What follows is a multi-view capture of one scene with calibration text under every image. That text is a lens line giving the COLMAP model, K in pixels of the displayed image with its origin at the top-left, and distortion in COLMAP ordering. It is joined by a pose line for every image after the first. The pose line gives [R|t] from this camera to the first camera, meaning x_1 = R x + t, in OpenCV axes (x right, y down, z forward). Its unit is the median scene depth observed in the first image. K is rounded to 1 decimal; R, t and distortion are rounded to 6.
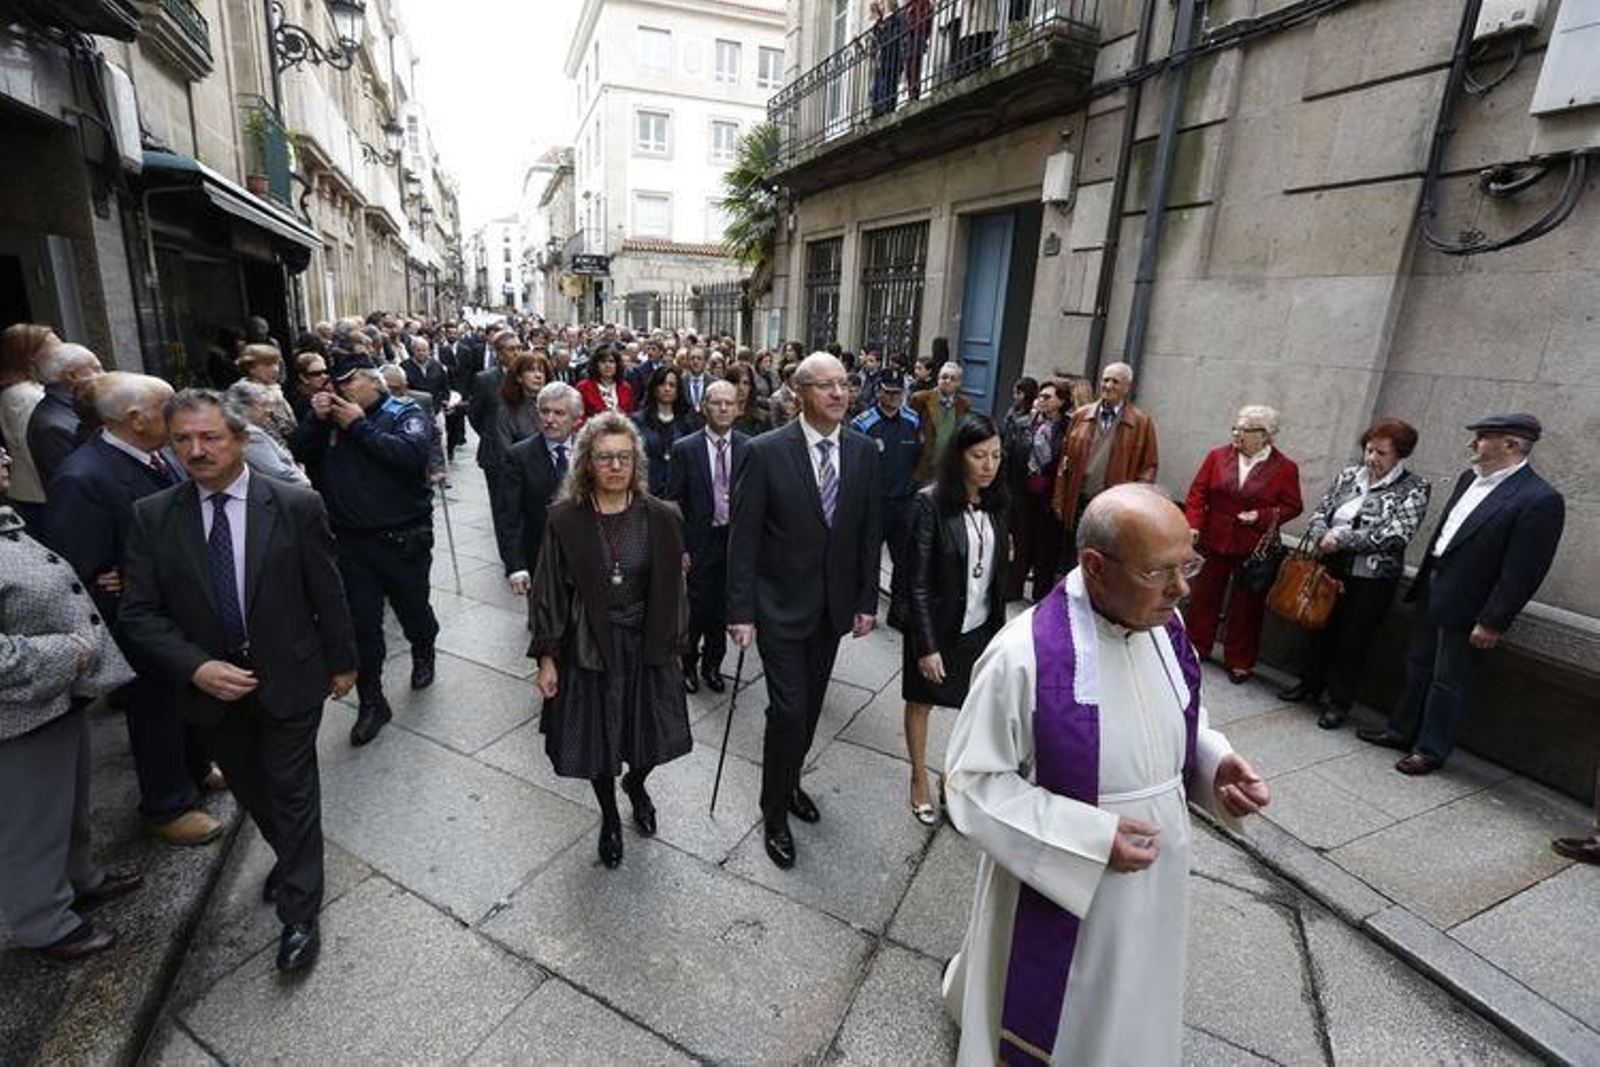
lens RADIAL K [[730.8, 0, 796.2], [0, 730.8, 533.5], [0, 0, 1]] dist [-0.052771, 0.022337]
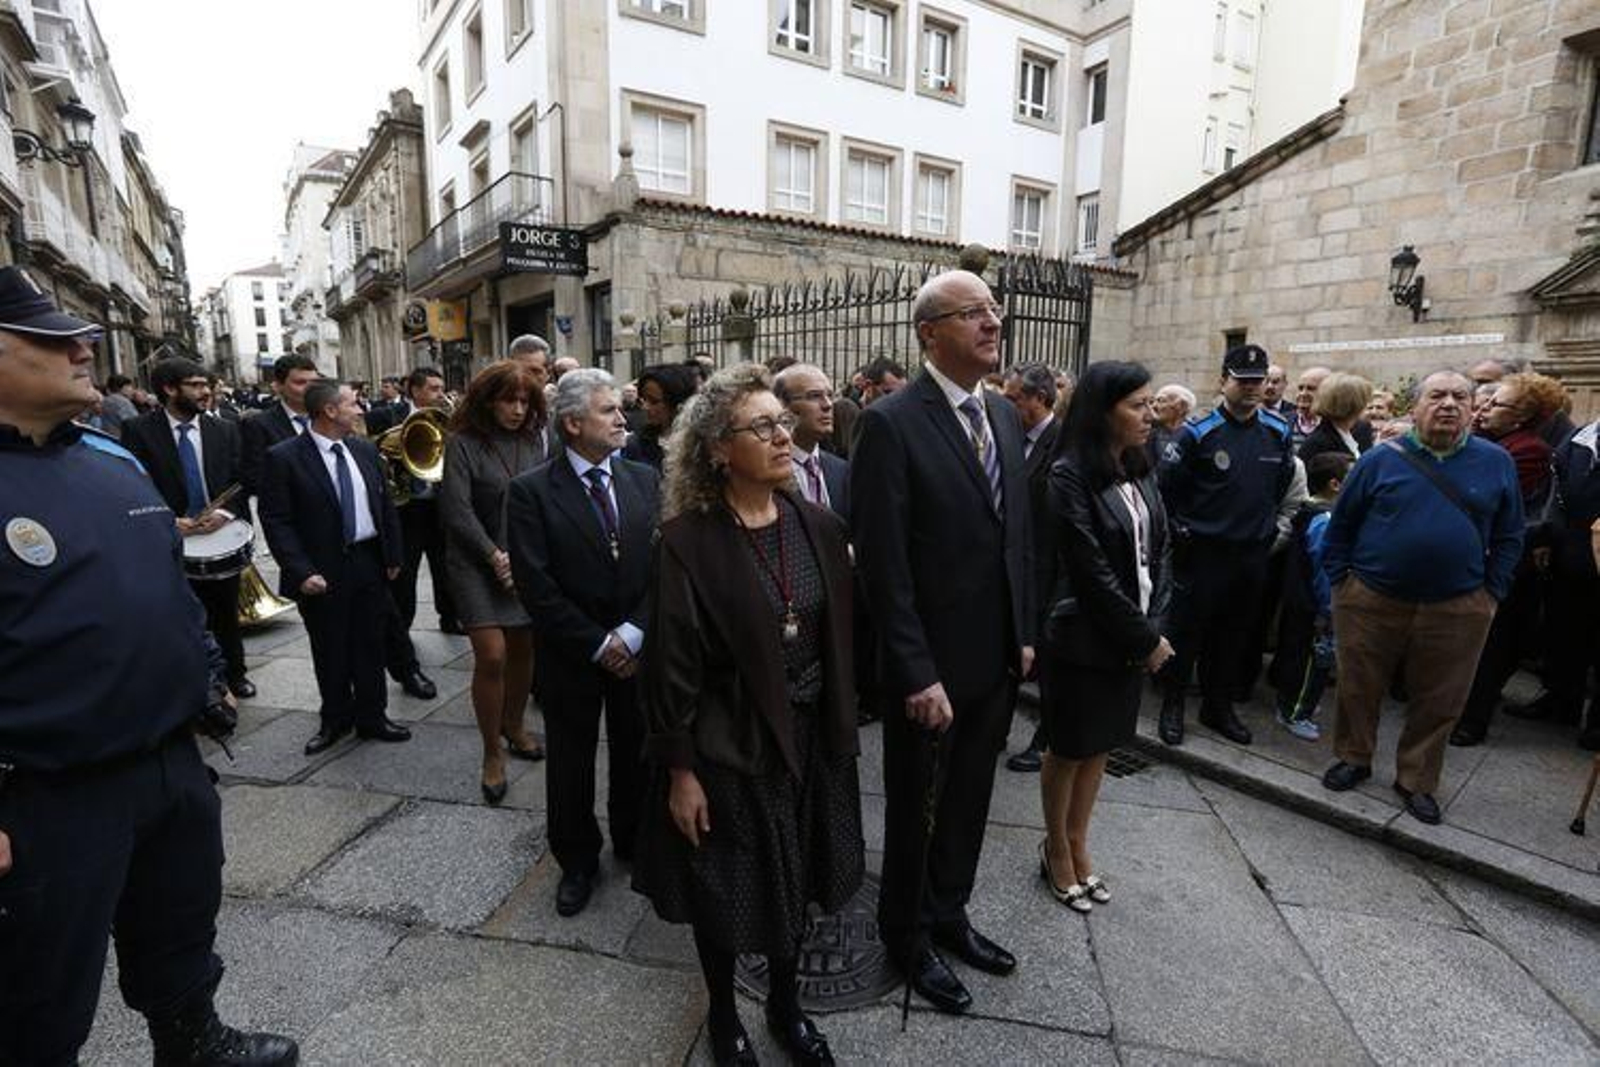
lens RADIAL K [[762.0, 0, 797.5], [0, 762.0, 532.8], [0, 0, 1]] dist [-0.047186, 0.018813]
pose [[0.966993, -0.088866, 0.238805, -0.487787], [0.110169, 0.990898, -0.077363, -0.296392], [-0.229757, 0.101118, 0.967981, 1.047792]]
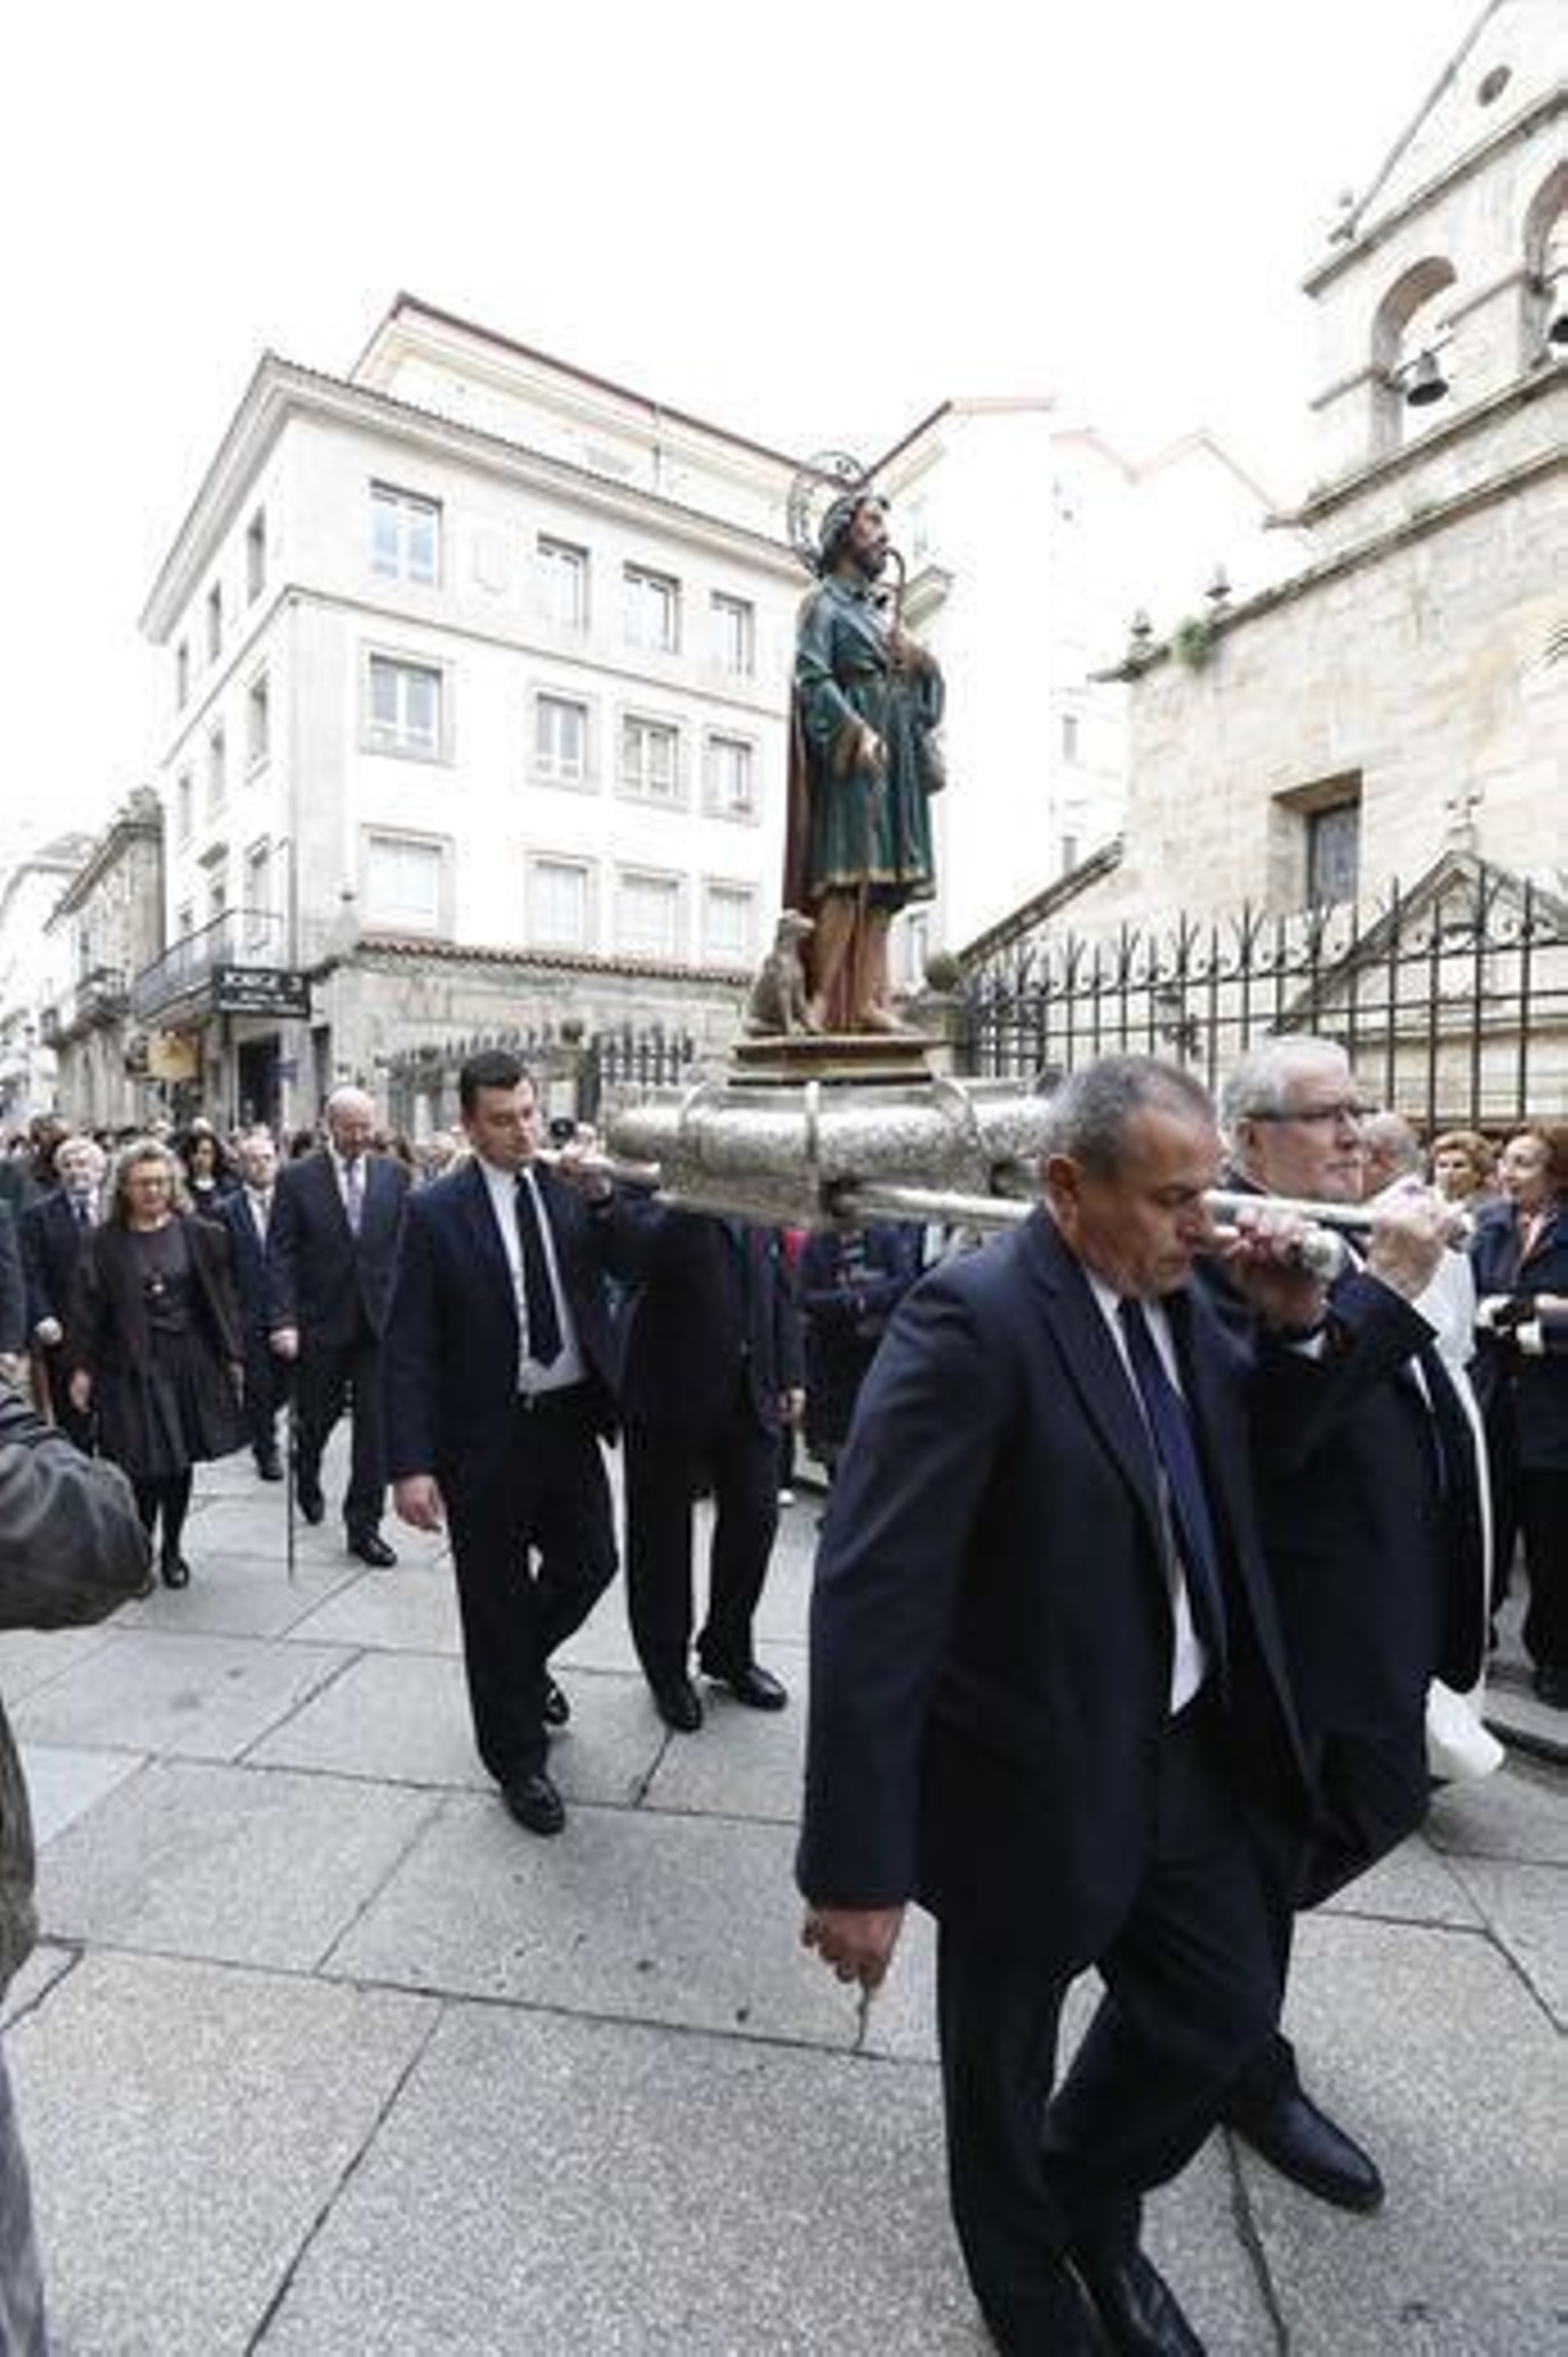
lens RADIAL K [[1076.5, 0, 775.3], [0, 1076.5, 1194.3], [0, 0, 1]] dist [-0.052771, 0.022337]
pose [[0.952883, -0.066305, 0.296003, -0.366110], [0.128747, 0.971967, -0.196735, -0.211941], [-0.274661, 0.225575, 0.934707, 0.757376]]
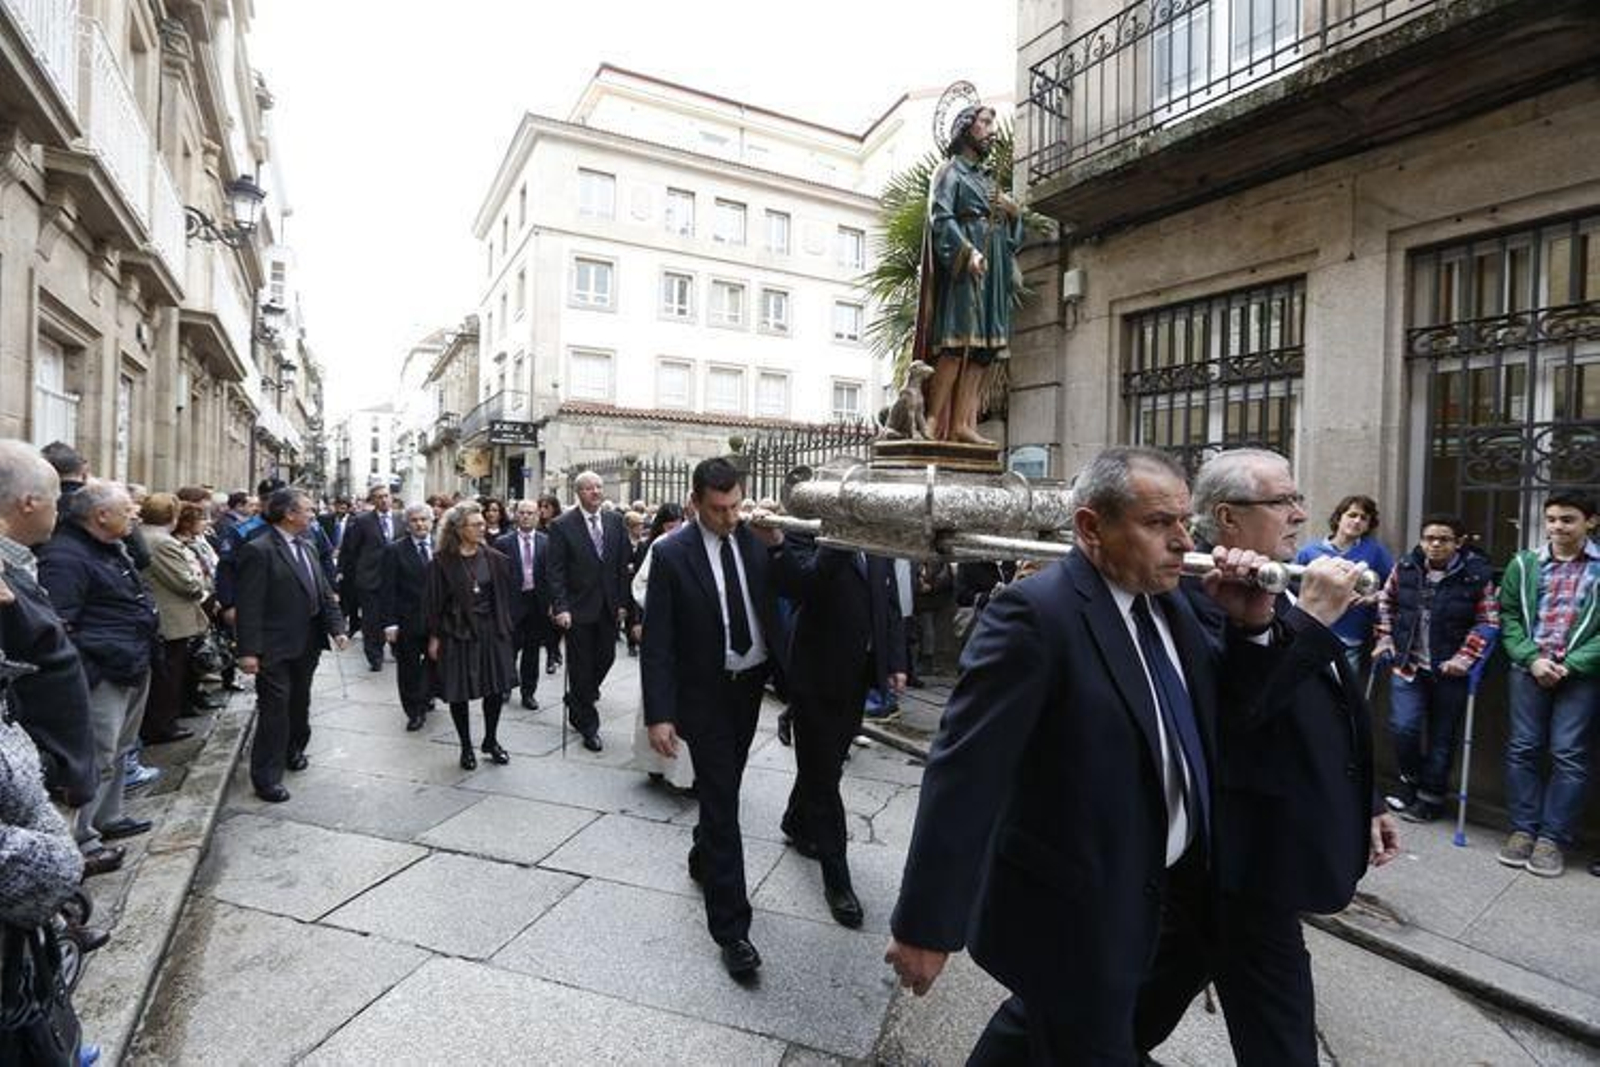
lens RADIAL K [[730.8, 0, 796.2], [0, 730.8, 533.5], [0, 0, 1]] dist [-0.052771, 0.022337]
pose [[0.984622, -0.035805, 0.170991, -0.227512], [0.076402, 0.968463, -0.237155, -0.110280], [-0.157107, 0.246572, 0.956305, 0.438181]]
